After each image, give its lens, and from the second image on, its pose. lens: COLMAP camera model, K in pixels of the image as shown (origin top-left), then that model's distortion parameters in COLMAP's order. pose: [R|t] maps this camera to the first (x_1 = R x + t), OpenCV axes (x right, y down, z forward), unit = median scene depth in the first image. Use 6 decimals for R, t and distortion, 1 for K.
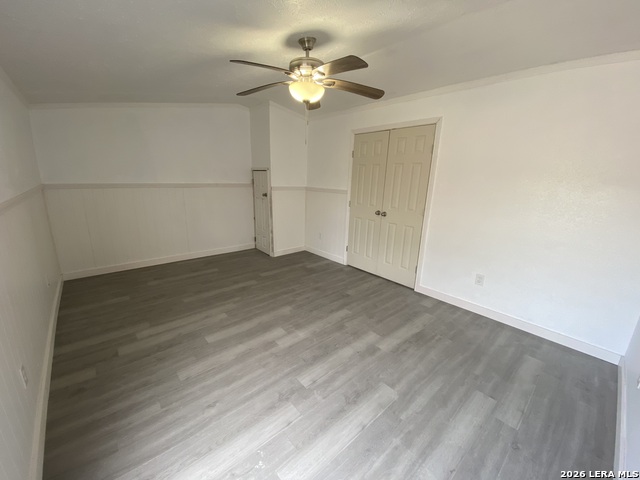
lens RADIAL K [[253.9, 0, 320.3], [0, 253.9, 236.3], [0, 0, 1]] dist [-0.014336, -0.000396]
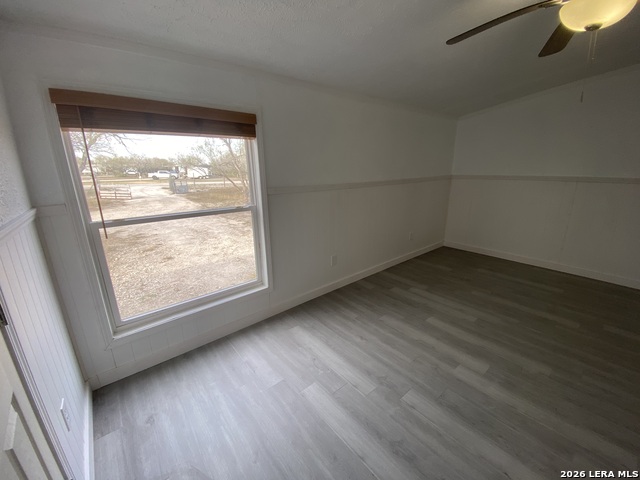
lens RADIAL K [[253.9, 0, 320.3], [0, 253.9, 236.3], [0, 0, 1]] dist [-0.014336, -0.000396]
pose [[-0.013133, 0.239199, -0.970882, 0.576836], [-0.224255, 0.945527, 0.235986, -0.081899], [0.974442, 0.220824, 0.041224, 0.469824]]
